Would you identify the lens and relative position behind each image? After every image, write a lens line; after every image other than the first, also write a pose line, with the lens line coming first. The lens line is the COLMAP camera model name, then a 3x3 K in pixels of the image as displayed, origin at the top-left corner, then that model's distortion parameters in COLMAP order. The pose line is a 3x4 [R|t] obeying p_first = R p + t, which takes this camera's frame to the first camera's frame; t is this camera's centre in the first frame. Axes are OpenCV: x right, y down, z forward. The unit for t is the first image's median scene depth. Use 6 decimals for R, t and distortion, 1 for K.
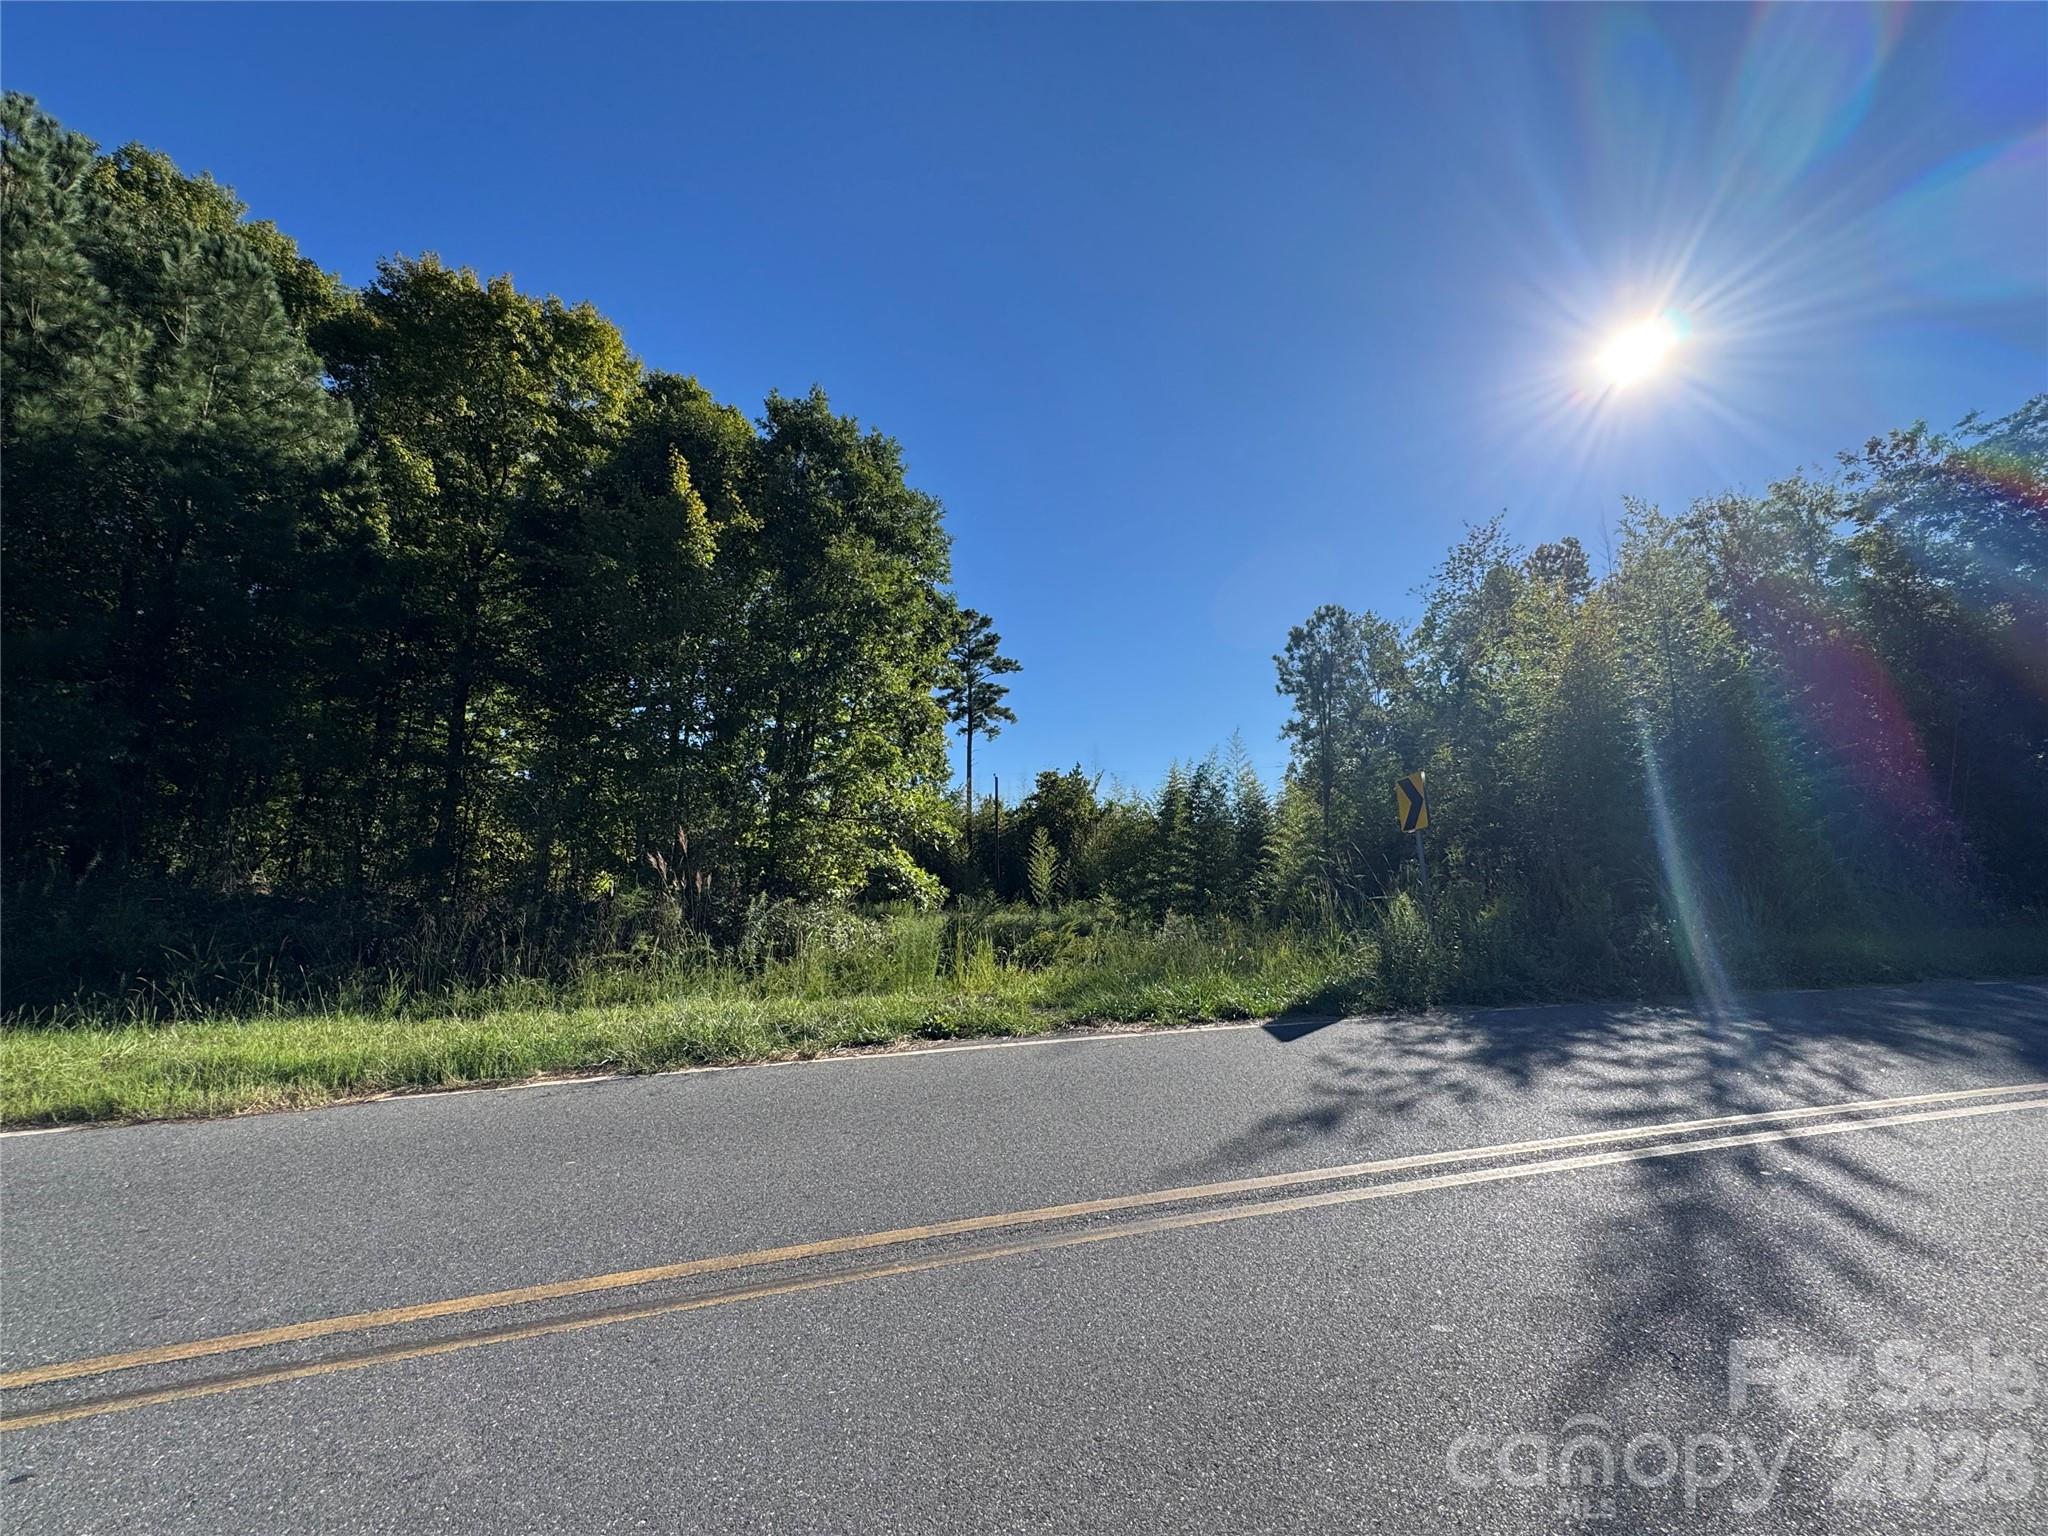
lens RADIAL K [[834.6, 0, 986.3], [0, 834.6, 767.6], [0, 0, 1]] dist [-0.000467, 0.000276]
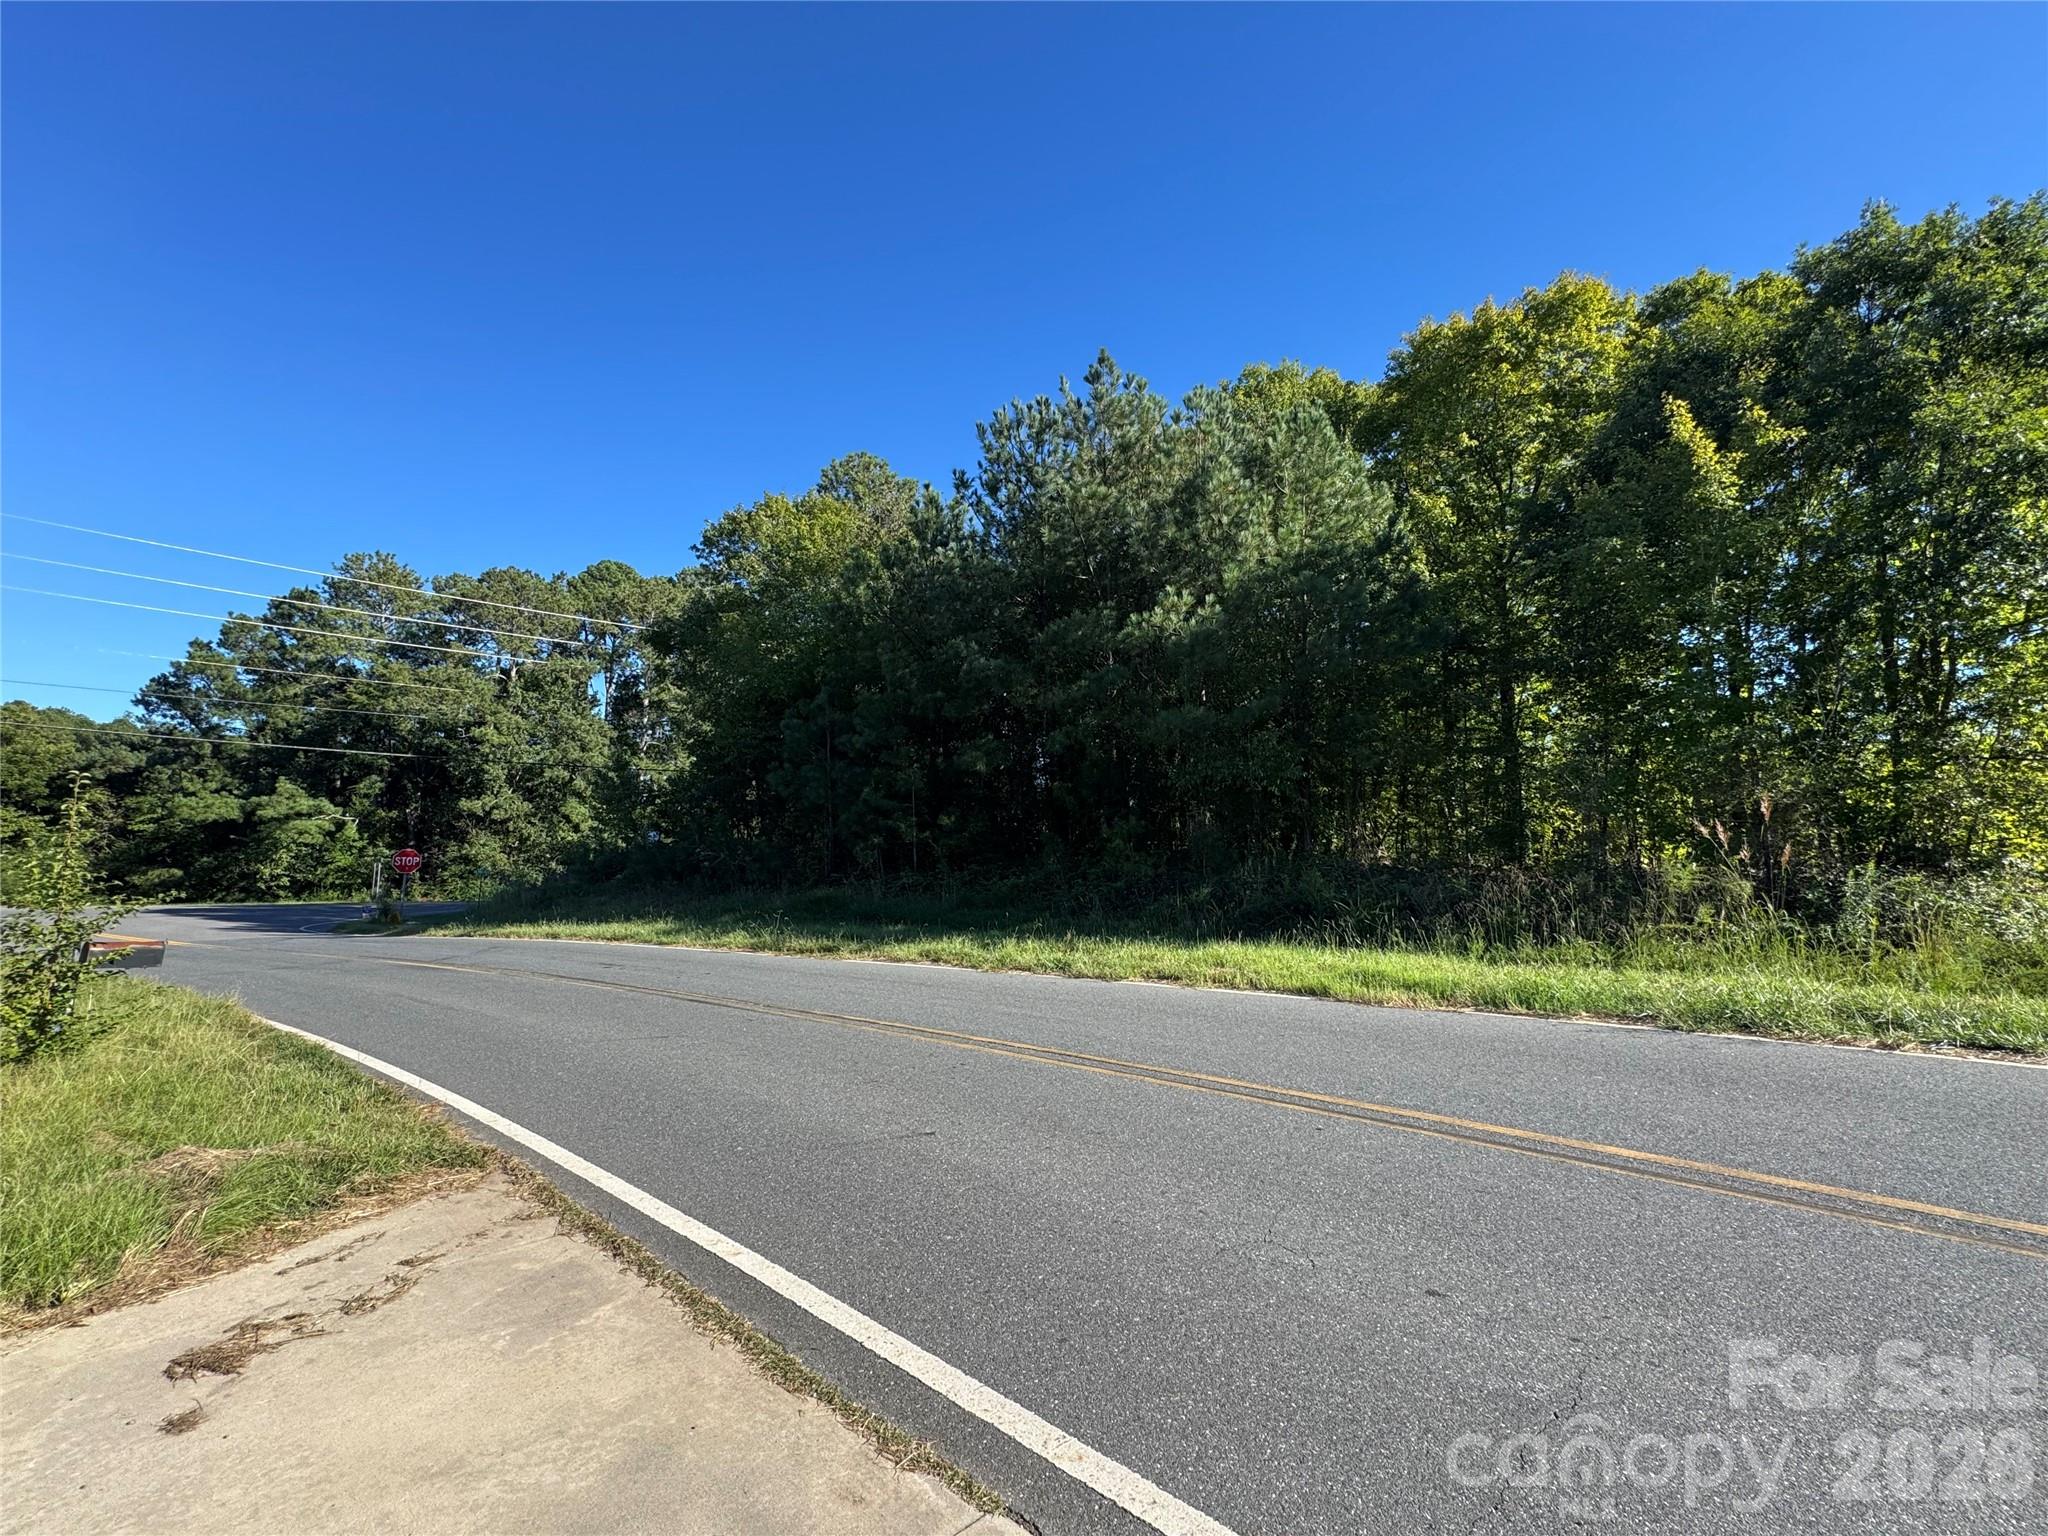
lens RADIAL K [[825.6, 0, 1061.0], [0, 825.6, 768.8], [0, 0, 1]] dist [-0.016076, -0.000221]
pose [[0.464133, -0.098662, -0.880253, 0.086493], [0.130622, 0.990536, -0.042149, -0.016166], [0.876081, -0.095417, 0.472628, -0.086455]]
